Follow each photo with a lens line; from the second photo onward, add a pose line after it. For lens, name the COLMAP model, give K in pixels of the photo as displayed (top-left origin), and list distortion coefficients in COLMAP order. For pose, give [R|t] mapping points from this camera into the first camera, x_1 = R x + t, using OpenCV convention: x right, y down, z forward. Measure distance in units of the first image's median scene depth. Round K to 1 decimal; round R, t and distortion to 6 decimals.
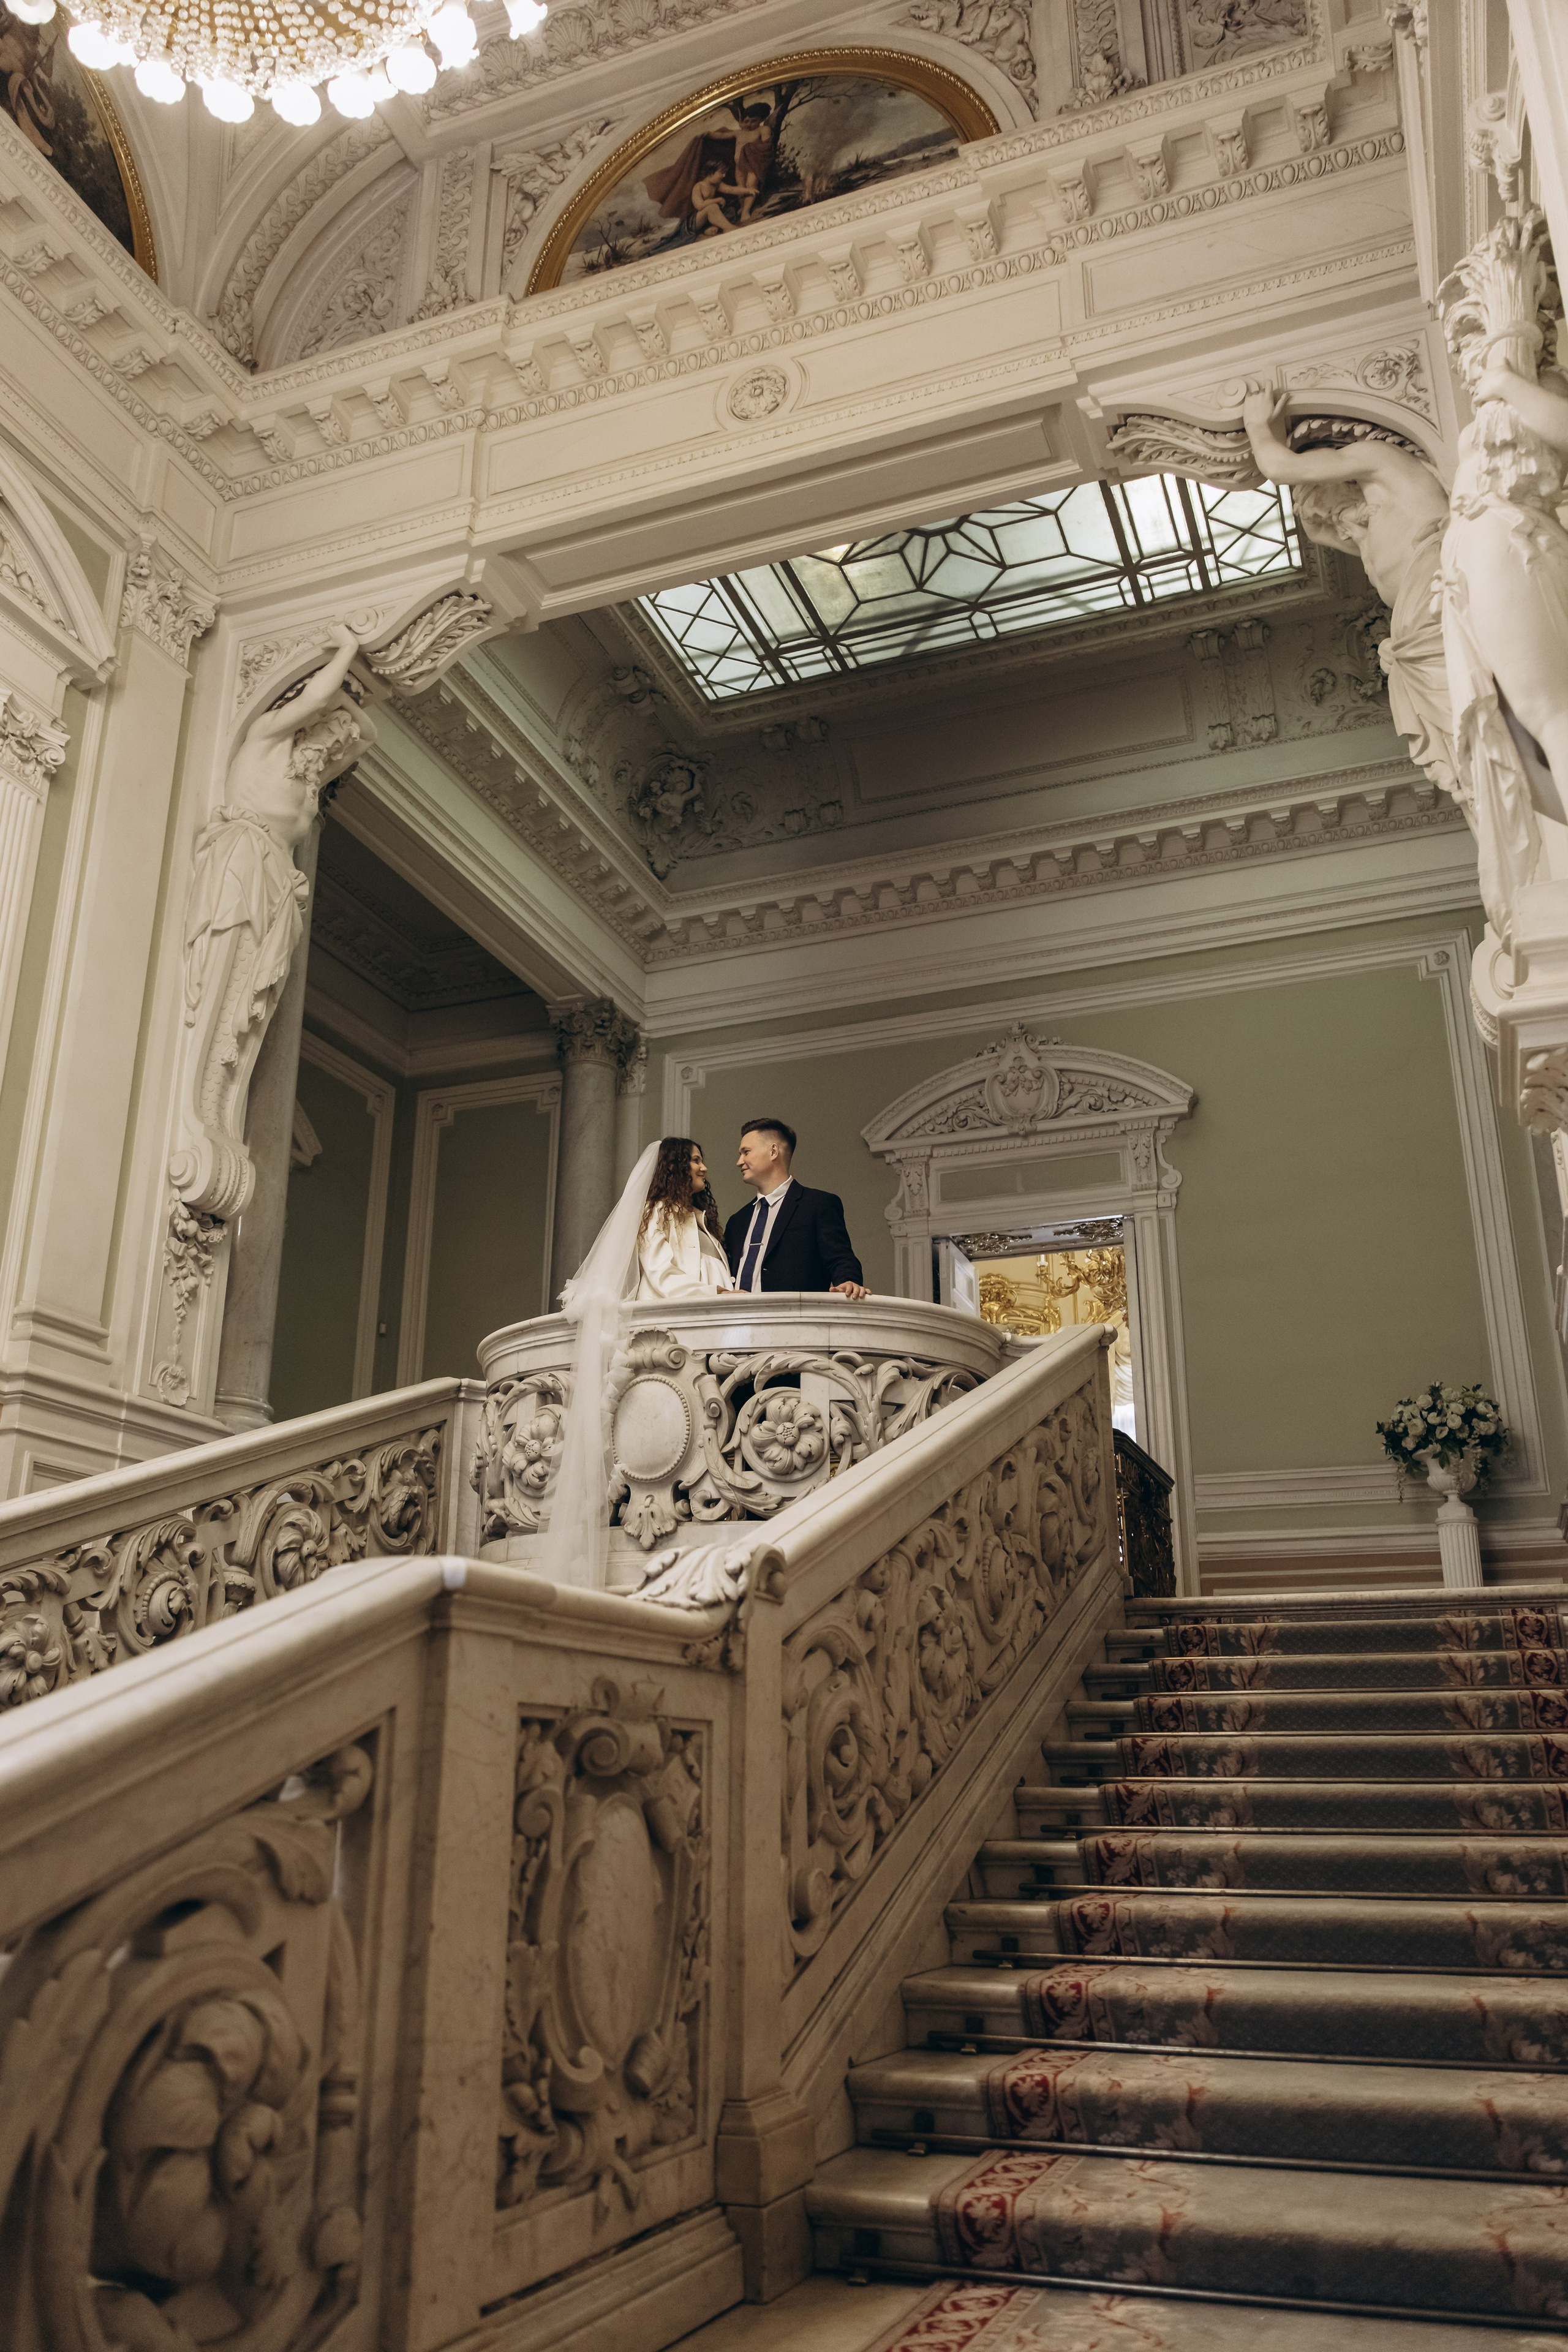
lens RADIAL K [[1814.5, 0, 781.3], [0, 1814.5, 1185.8], [0, 0, 1]] dist [0.020623, -0.038962]
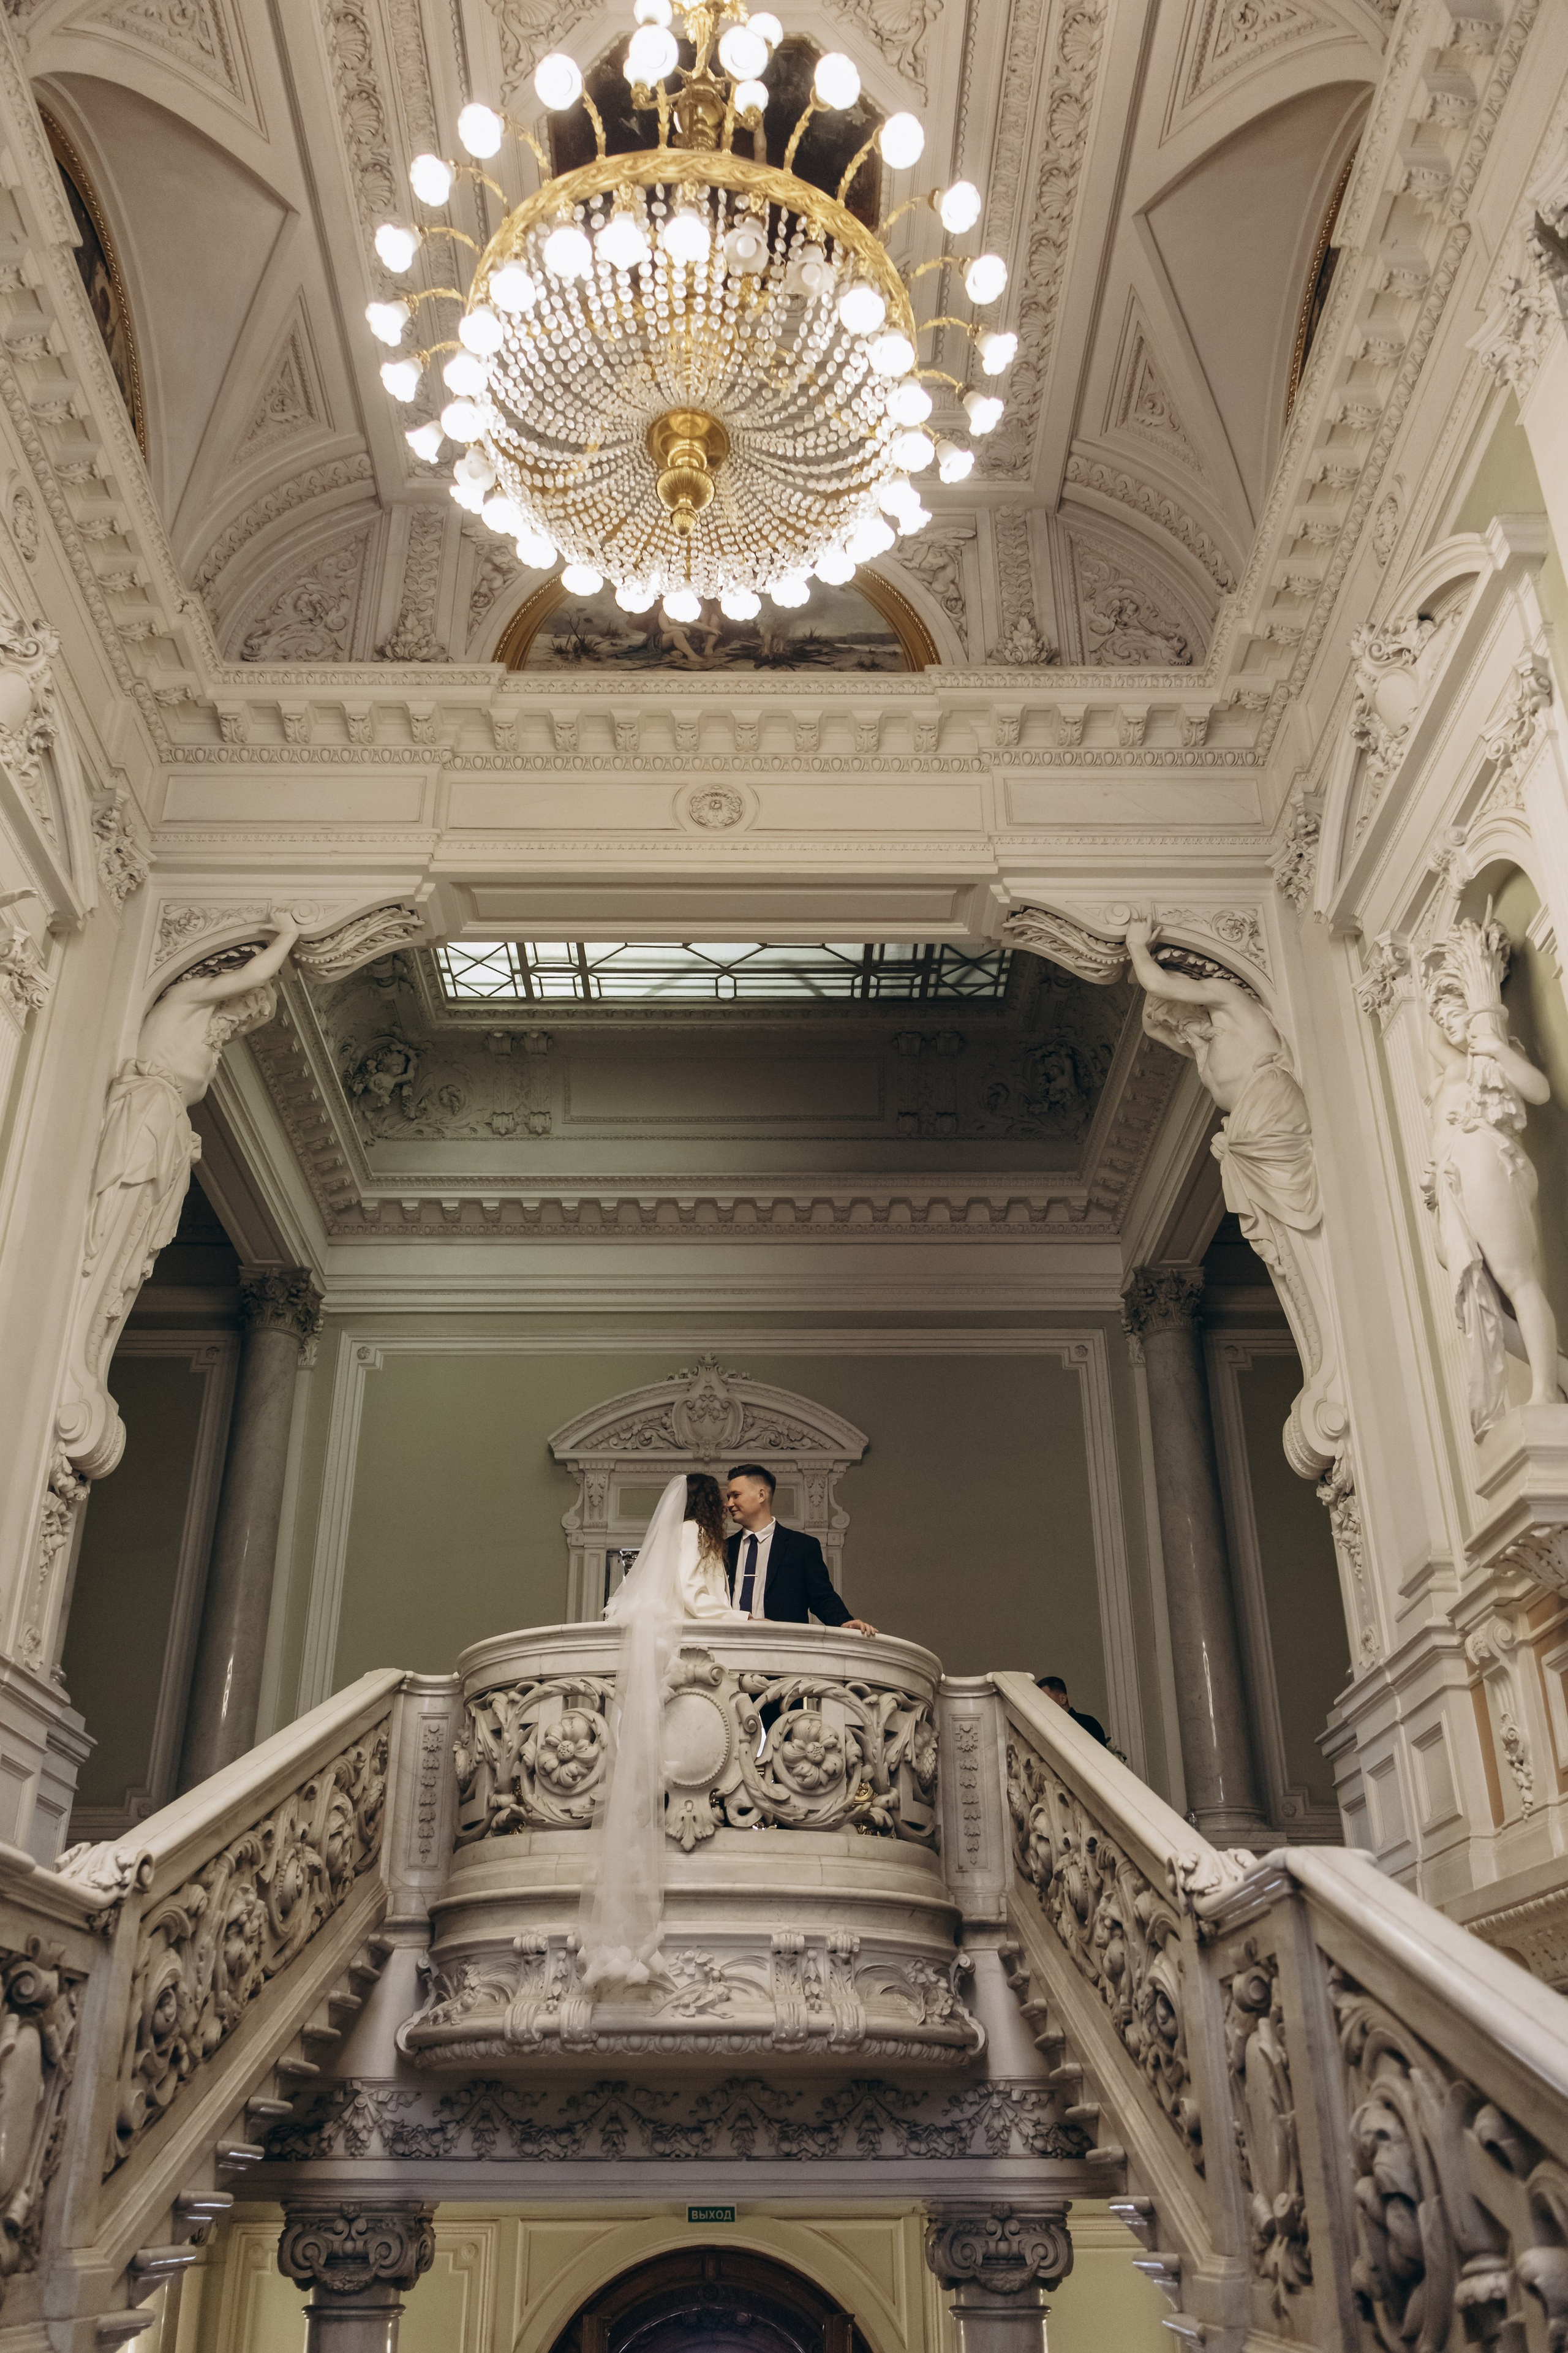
lens RADIAL K [[1950.7, 0, 783.0], [0, 1950.7, 1179.6], [0, 0, 1]] dist [0.004209, 0.001574]
pose [[0.925752, 0.167750, 0.338884, -0.353323], [-0.116537, 0.979158, -0.166339, -0.007138], [-0.359725, 0.114496, 0.926007, -0.124223]]
